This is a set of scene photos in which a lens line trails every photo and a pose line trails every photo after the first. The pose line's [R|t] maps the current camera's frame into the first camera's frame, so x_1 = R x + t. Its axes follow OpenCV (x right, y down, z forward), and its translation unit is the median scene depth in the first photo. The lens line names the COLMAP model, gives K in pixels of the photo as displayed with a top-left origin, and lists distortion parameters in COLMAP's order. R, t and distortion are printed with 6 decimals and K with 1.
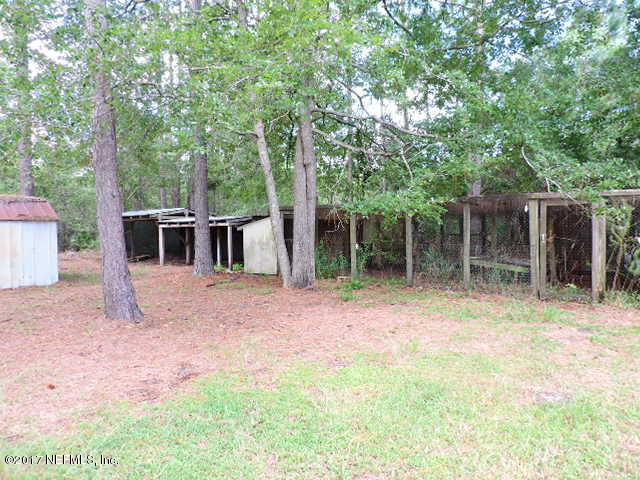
lens RADIAL K [[460.7, 0, 320.1], [0, 460.7, 243.5], [0, 0, 1]] dist [-0.020226, 0.002885]
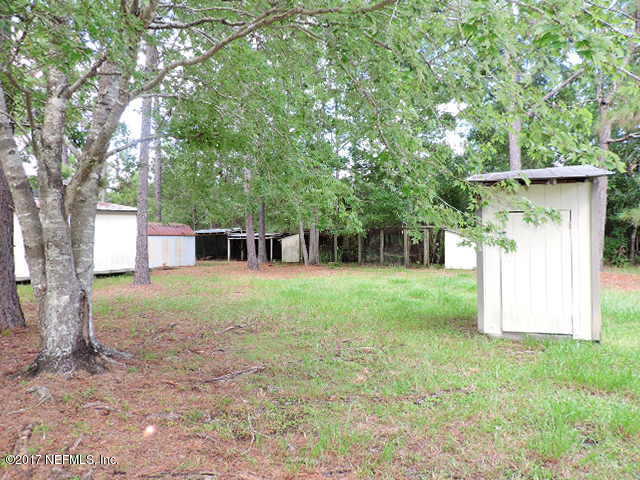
lens RADIAL K [[460.7, 0, 320.1], [0, 460.7, 243.5], [0, 0, 1]] dist [-0.020226, 0.002885]
pose [[0.999935, 0.007581, -0.008546, 0.012018], [-0.007838, 0.999505, -0.030473, 0.040889], [0.008311, 0.030538, 0.999499, -0.971775]]
